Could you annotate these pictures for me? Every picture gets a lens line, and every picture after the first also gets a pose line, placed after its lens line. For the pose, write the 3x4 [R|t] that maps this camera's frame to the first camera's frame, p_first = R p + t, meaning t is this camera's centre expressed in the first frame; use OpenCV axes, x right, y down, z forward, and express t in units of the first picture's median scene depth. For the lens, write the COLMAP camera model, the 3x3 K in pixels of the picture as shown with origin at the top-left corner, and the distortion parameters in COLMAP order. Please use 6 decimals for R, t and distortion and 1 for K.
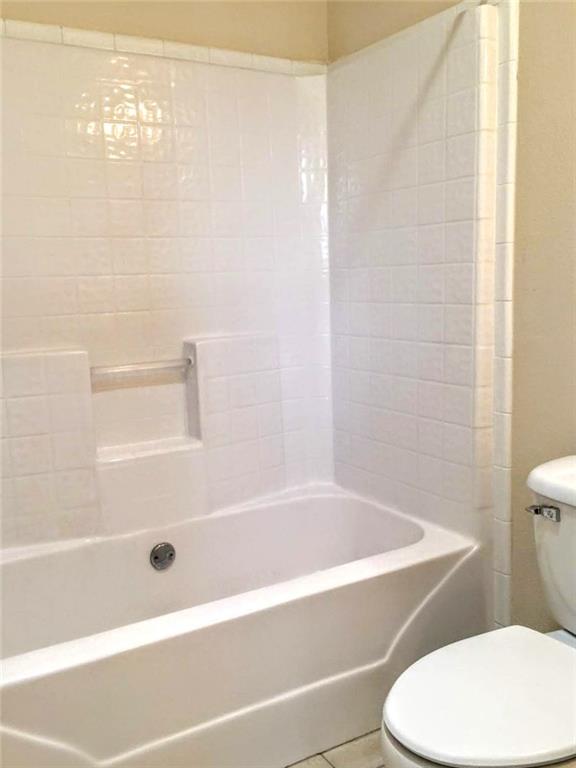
lens RADIAL K [[699.2, 0, 289.1], [0, 699.2, 381.1], [0, 0, 1]] dist [0.010515, -0.001263]
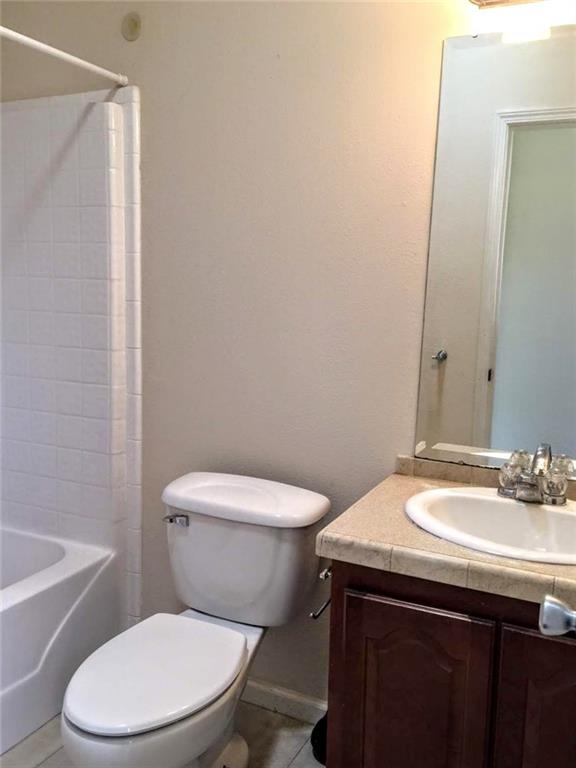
lens RADIAL K [[699.2, 0, 289.1], [0, 699.2, 381.1], [0, 0, 1]] dist [0.010515, -0.001263]
pose [[0.836244, -0.028055, 0.547639, -0.131938], [0.028104, 0.999571, 0.008292, -0.060496], [-0.547636, 0.008456, 0.836674, -0.156275]]
